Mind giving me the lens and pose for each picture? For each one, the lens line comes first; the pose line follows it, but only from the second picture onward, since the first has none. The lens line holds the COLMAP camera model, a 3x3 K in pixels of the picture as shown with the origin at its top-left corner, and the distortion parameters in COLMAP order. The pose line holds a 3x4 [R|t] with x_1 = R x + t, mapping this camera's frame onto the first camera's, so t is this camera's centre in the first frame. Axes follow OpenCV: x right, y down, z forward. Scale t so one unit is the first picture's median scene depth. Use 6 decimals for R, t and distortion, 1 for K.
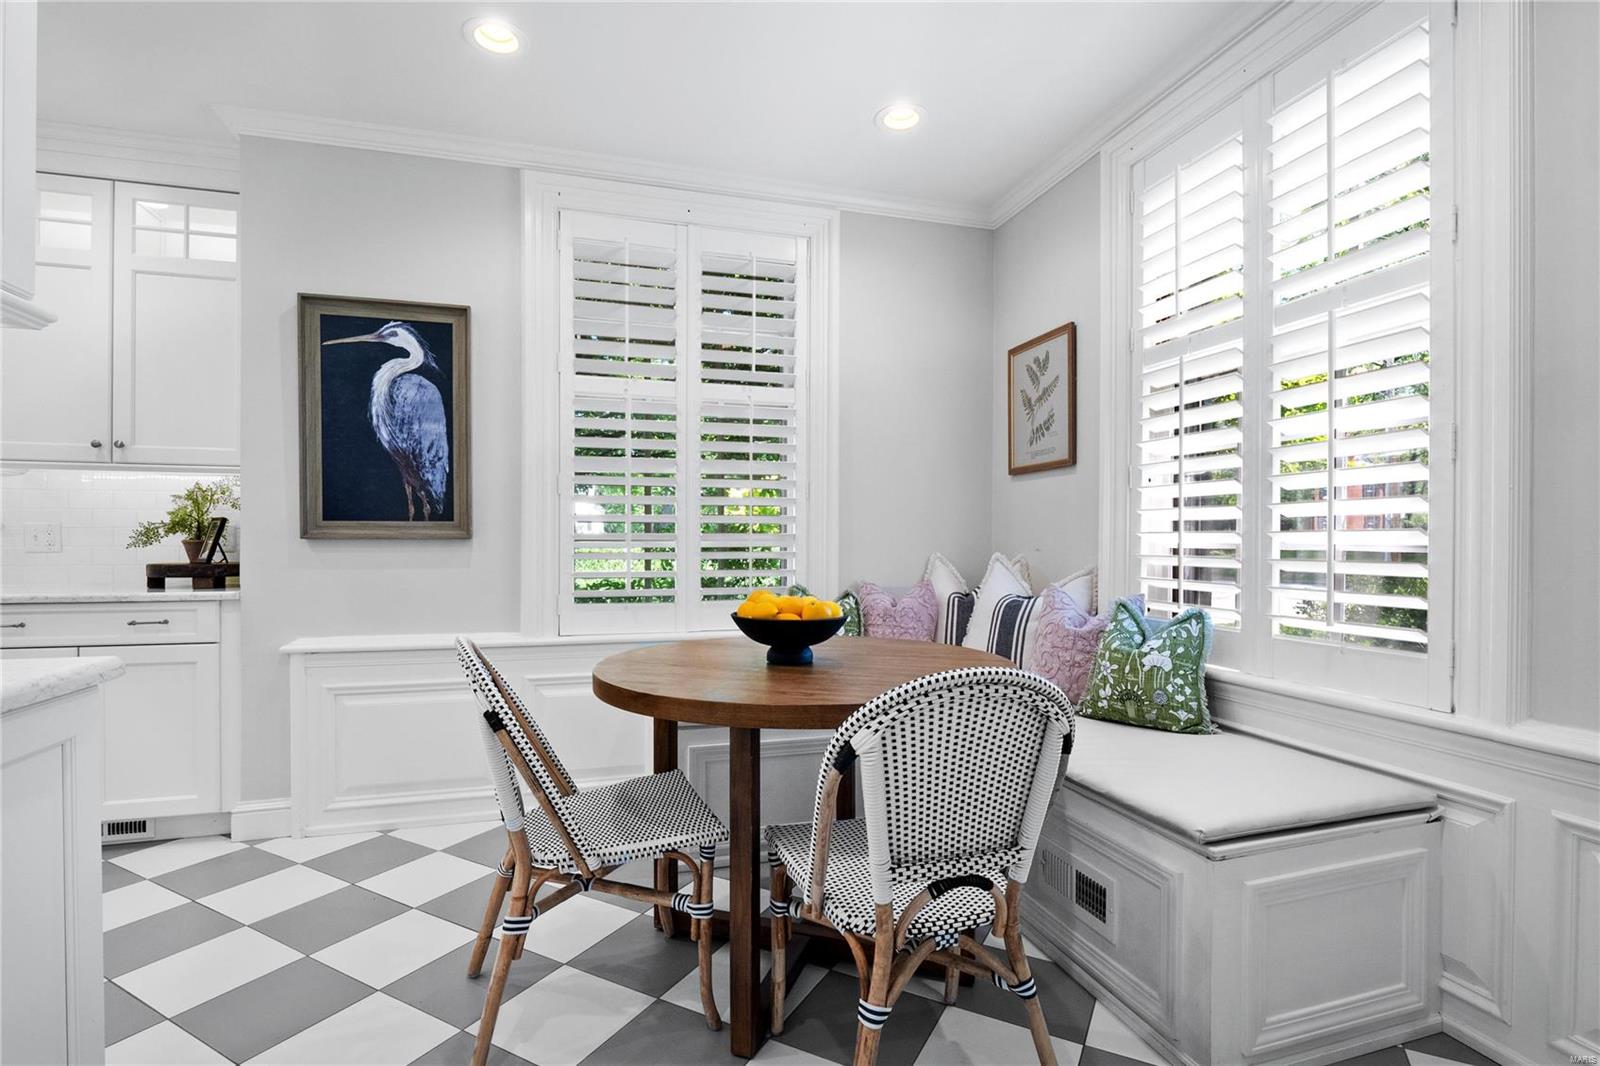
lens RADIAL K [[744.3, 0, 799.6], [0, 744.3, 541.4], [0, 0, 1]] dist [-0.012290, -0.000634]
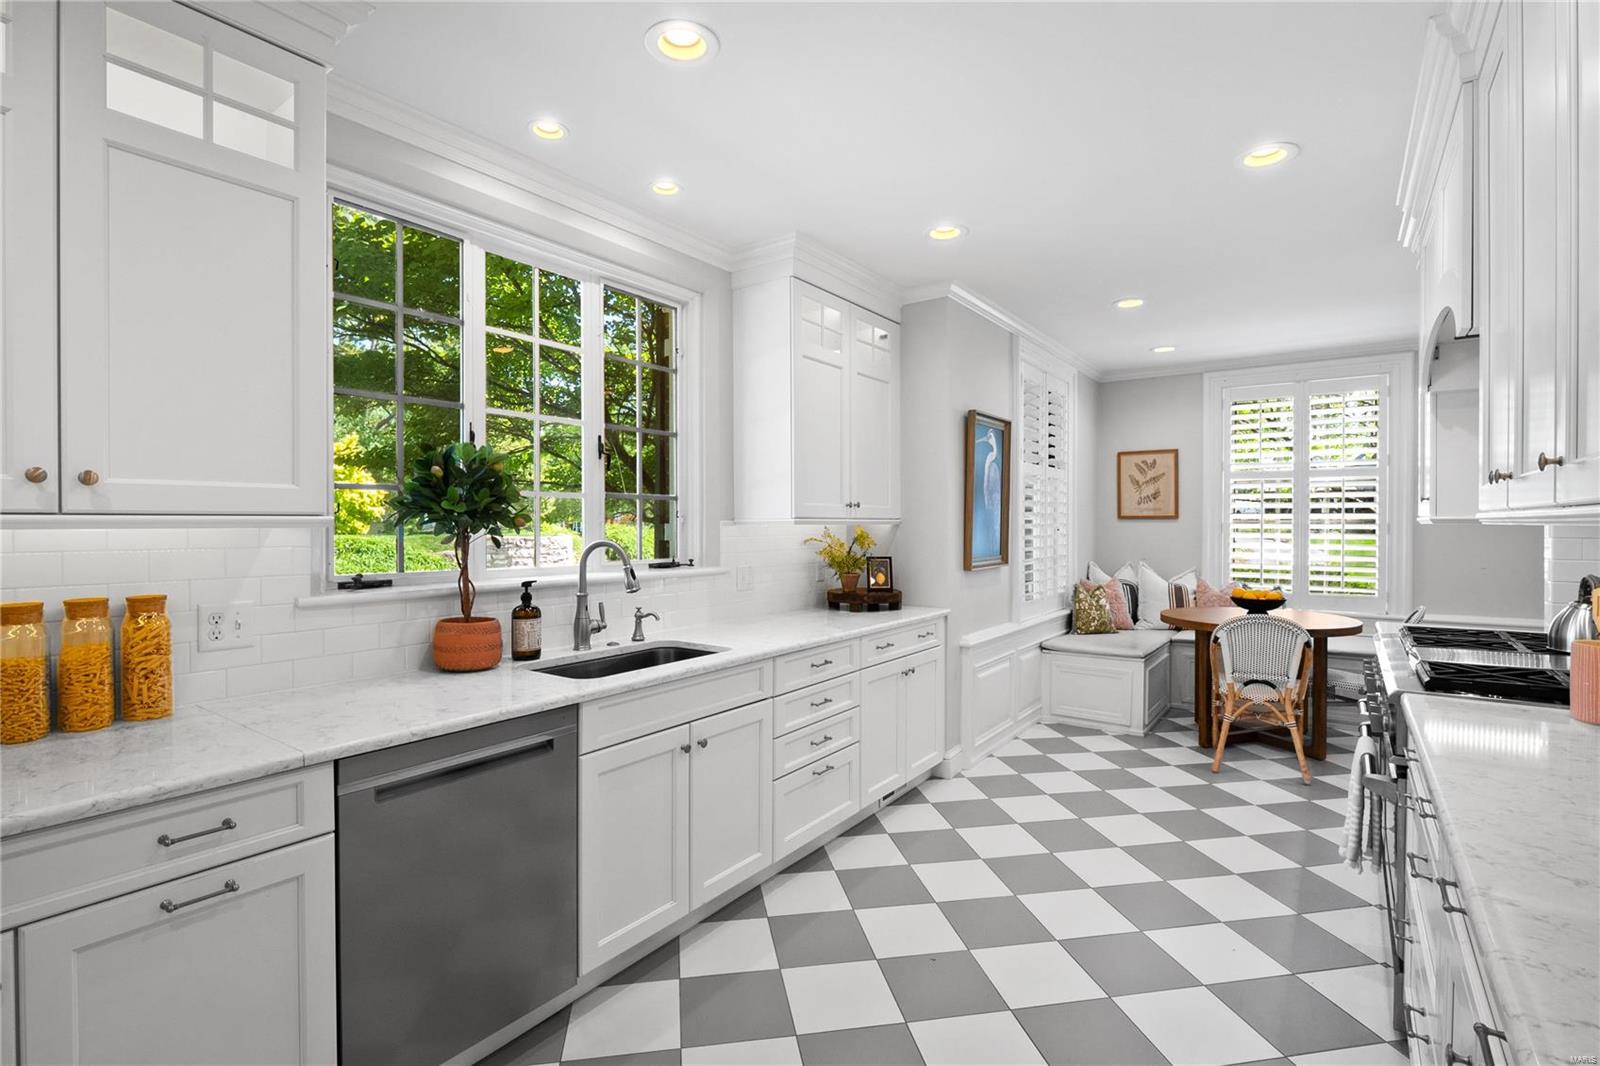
lens RADIAL K [[744.3, 0, 800.7], [0, 744.3, 527.8], [0, 0, 1]] dist [-0.012290, -0.000634]
pose [[0.795596, -0.007875, 0.605776, -1.695525], [0.003410, 0.999958, 0.008522, -0.098576], [-0.605818, -0.004714, 0.795589, 0.001398]]
